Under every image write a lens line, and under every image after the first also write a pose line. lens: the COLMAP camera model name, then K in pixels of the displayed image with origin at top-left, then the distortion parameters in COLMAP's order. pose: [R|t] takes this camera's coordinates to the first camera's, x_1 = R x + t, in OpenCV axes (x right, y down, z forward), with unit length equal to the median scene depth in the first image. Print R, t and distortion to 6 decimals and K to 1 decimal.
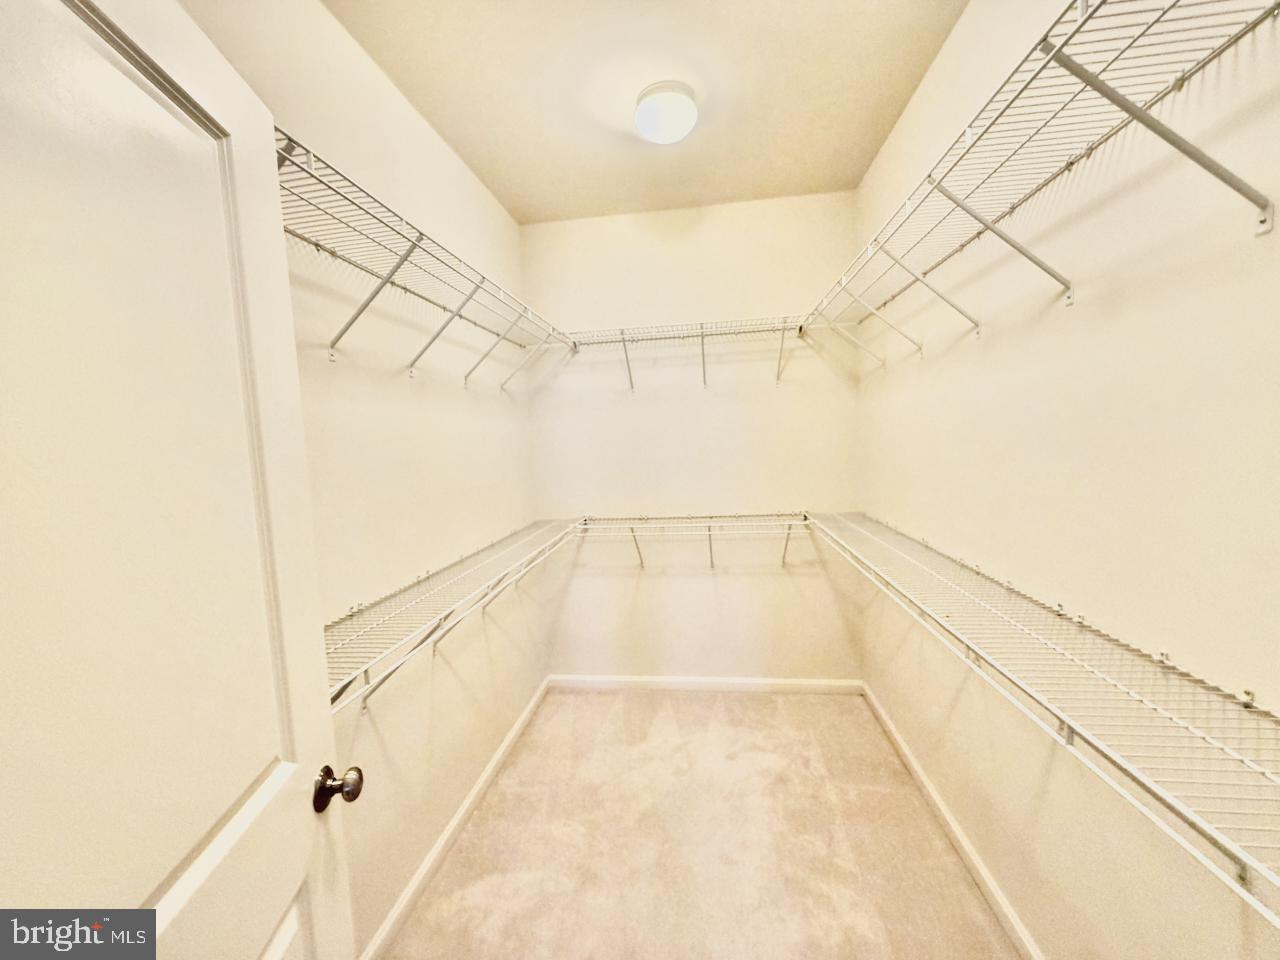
lens RADIAL K [[502.9, 0, 640.0], [0, 502.9, 480.0], [0, 0, 1]] dist [-0.002611, 0.000154]
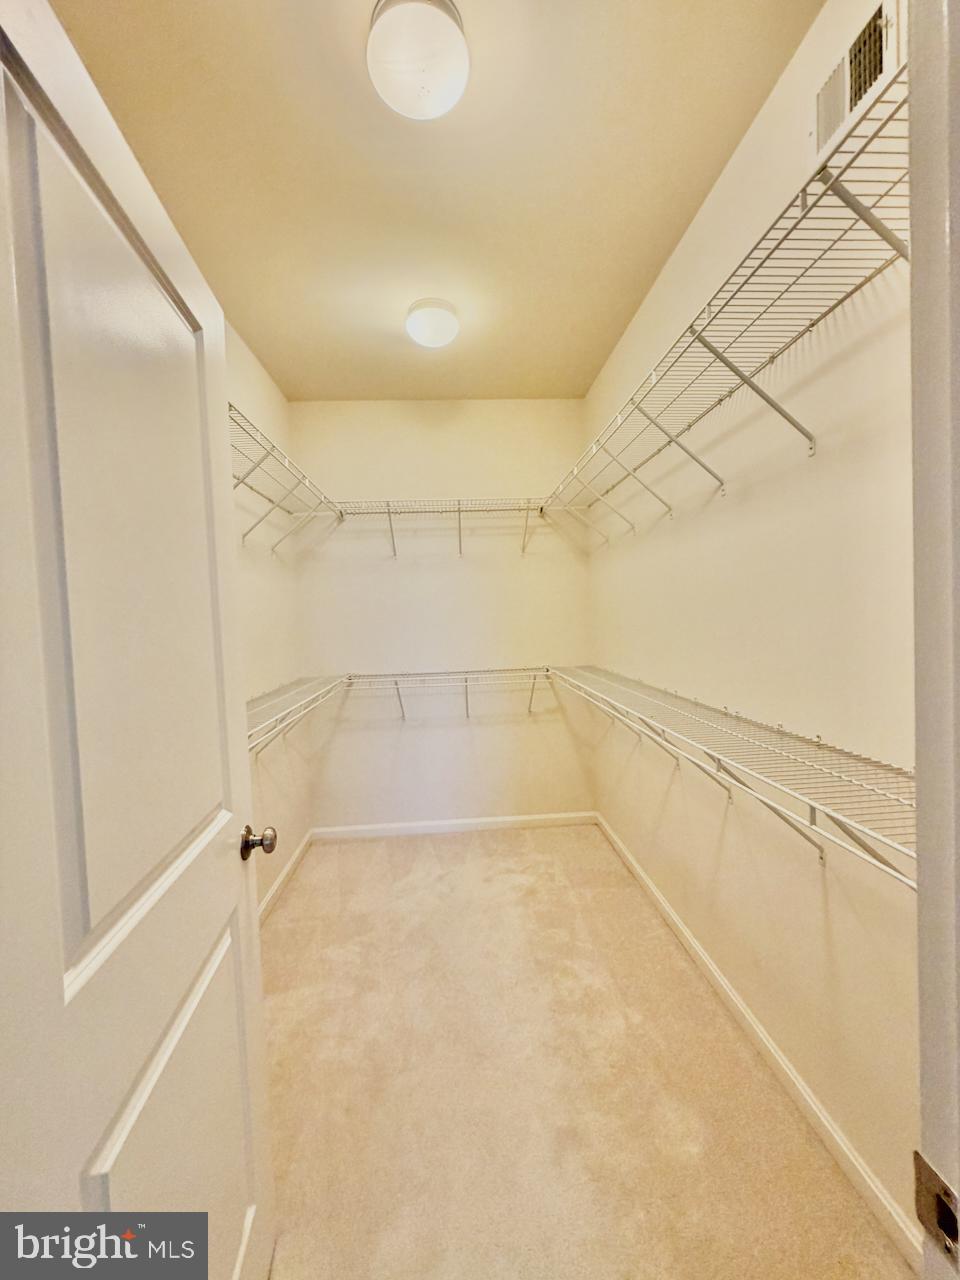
lens RADIAL K [[512.4, 0, 480.0], [0, 512.4, 640.0], [0, 0, 1]] dist [0.003446, 0.000527]
pose [[0.980932, 0.002760, 0.194331, -0.059249], [0.006770, 0.998807, -0.048357, 0.067679], [-0.194233, 0.048750, 0.979743, -0.147287]]
